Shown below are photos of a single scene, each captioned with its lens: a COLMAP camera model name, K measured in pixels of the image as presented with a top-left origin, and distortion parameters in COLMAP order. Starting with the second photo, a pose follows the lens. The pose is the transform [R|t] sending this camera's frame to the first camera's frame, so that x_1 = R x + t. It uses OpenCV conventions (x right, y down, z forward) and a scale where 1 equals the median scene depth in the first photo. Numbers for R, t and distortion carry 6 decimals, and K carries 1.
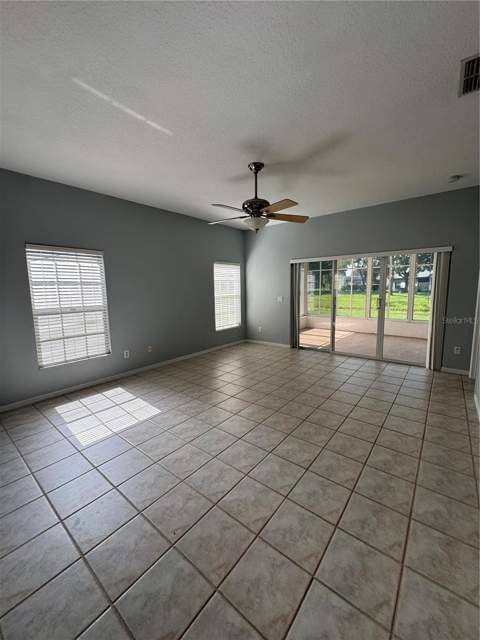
lens RADIAL K [[256.7, 0, 240.6], [0, 256.7, 316.8], [0, 0, 1]] dist [-0.000411, 0.001081]
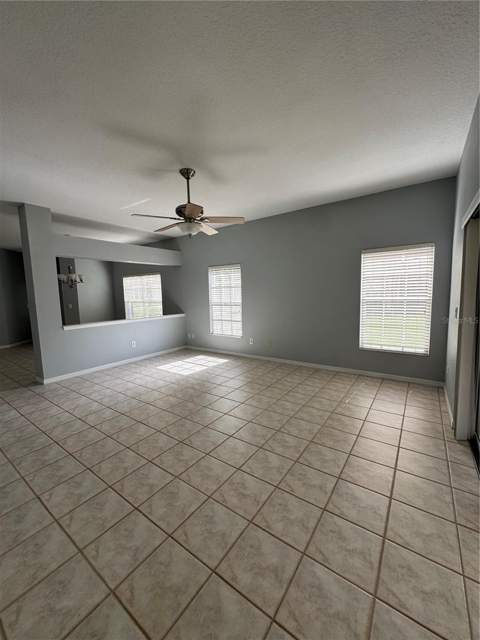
lens RADIAL K [[256.7, 0, 244.8], [0, 256.7, 319.7], [0, 0, 1]] dist [-0.000411, 0.001081]
pose [[0.054209, 0.122189, -0.991025, 0.935994], [-0.086910, 0.989296, 0.117221, -0.125424], [0.994740, 0.079775, 0.064248, 0.990817]]
